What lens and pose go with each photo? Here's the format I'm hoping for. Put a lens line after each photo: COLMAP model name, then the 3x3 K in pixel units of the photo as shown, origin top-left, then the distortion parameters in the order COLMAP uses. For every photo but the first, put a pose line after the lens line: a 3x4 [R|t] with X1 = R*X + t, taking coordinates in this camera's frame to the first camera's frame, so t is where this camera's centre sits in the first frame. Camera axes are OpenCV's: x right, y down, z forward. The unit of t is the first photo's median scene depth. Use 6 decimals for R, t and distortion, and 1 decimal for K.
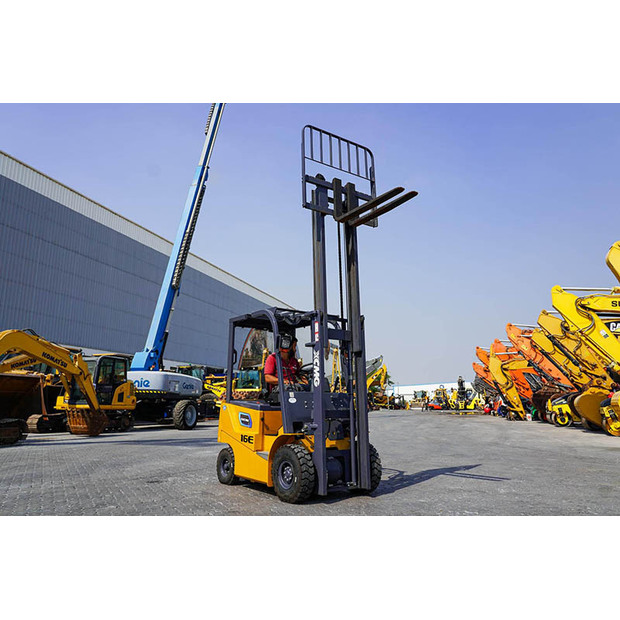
lens RADIAL K [[478.5, 0, 306.6], [0, 478.5, 300.7], [0, 0, 1]] dist [-0.021715, 0.001124]
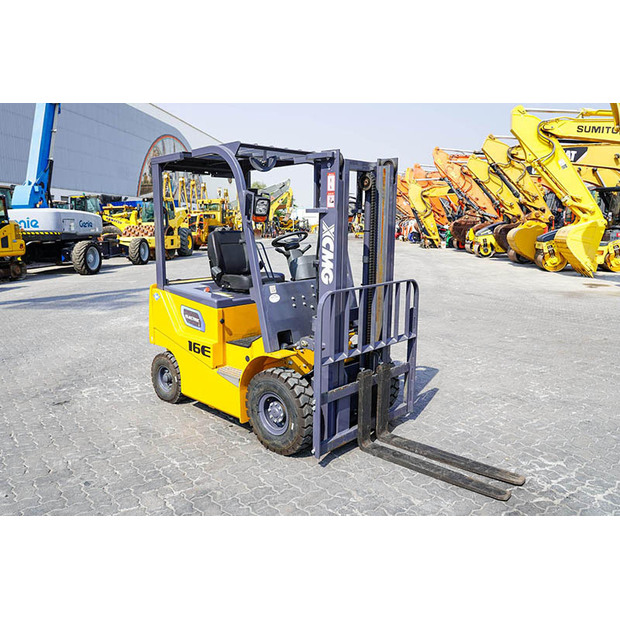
lens RADIAL K [[491.8, 0, 276.4], [0, 491.8, 294.7], [0, 0, 1]] dist [-0.025983, 0.001618]
pose [[0.991181, -0.037458, 0.127107, -0.027048], [-0.007862, 0.940903, 0.338585, -0.003555], [-0.132278, -0.336599, 0.932311, 0.098715]]
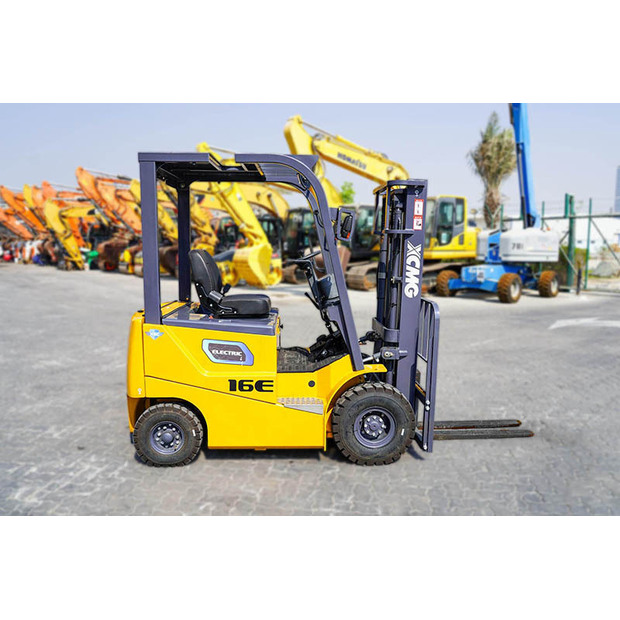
lens RADIAL K [[478.5, 0, 306.6], [0, 478.5, 300.7], [0, 0, 1]] dist [-0.021715, 0.001124]
pose [[0.575757, -0.097314, 0.811809, -0.142753], [-0.167716, 0.957722, 0.233753, 0.012467], [-0.800235, -0.270738, 0.535094, 0.176301]]
